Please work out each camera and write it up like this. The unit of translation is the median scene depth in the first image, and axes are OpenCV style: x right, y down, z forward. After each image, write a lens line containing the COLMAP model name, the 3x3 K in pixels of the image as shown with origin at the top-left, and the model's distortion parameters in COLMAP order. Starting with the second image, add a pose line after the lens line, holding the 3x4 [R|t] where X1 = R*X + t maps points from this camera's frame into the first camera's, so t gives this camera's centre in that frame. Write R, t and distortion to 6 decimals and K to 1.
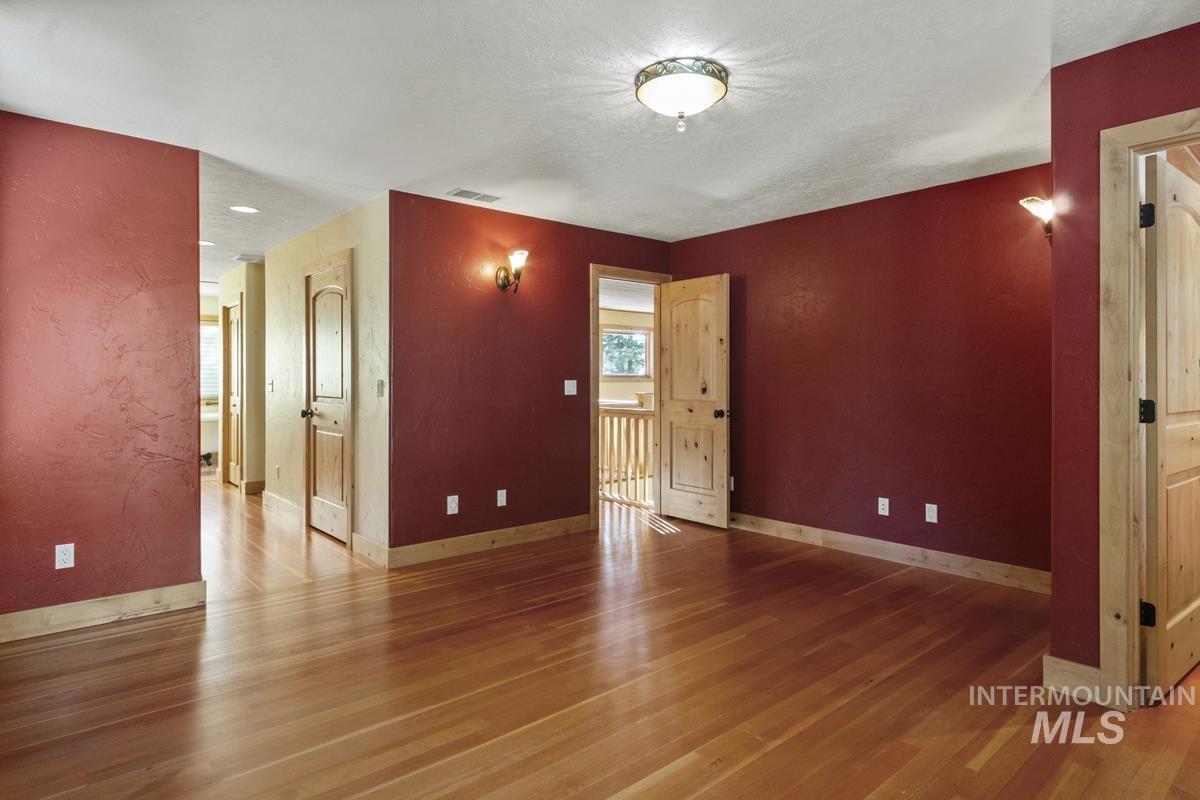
lens RADIAL K [[671.0, 0, 601.7], [0, 671.0, 378.6], [0, 0, 1]] dist [0.001354, 0.000268]
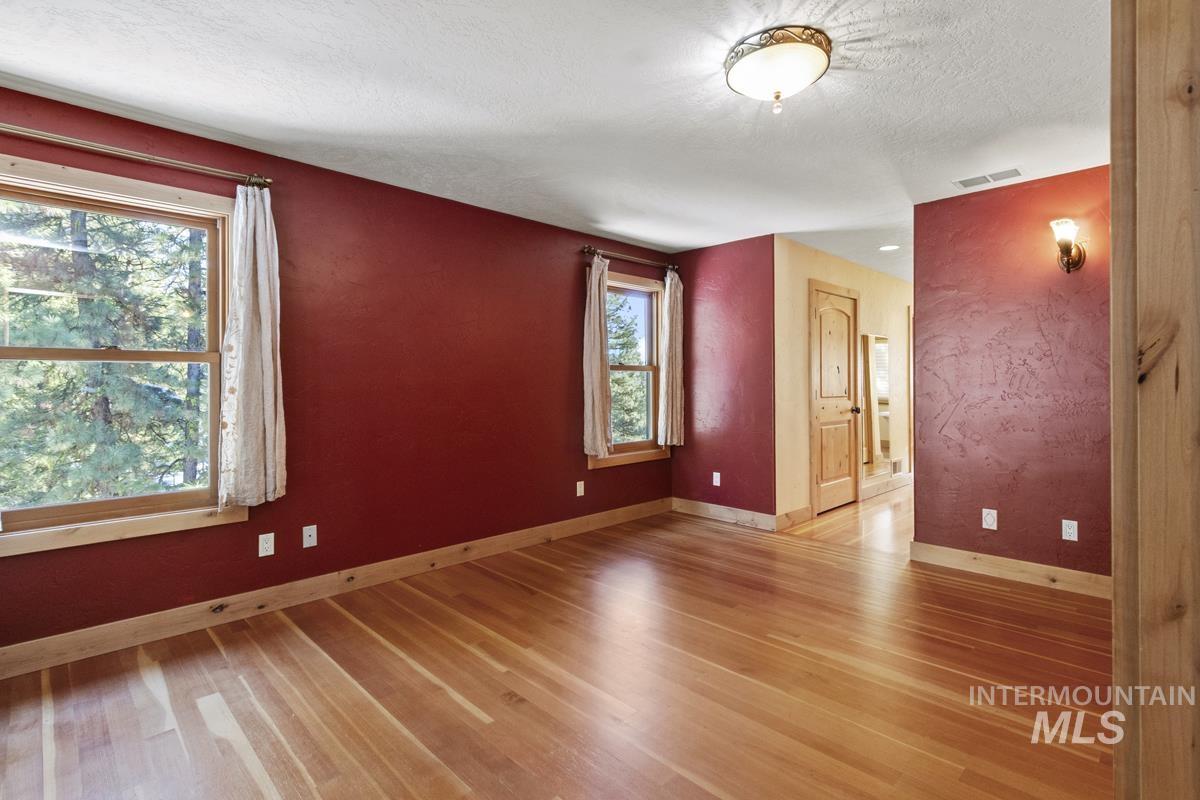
lens RADIAL K [[553.8, 0, 601.7], [0, 553.8, 389.0], [0, 0, 1]] dist [0.002711, -0.000176]
pose [[0.057414, 0.009723, -0.998303, 0.640751], [0.006799, 0.999926, 0.010130, -0.002964], [0.998327, -0.007369, 0.057344, 0.536651]]
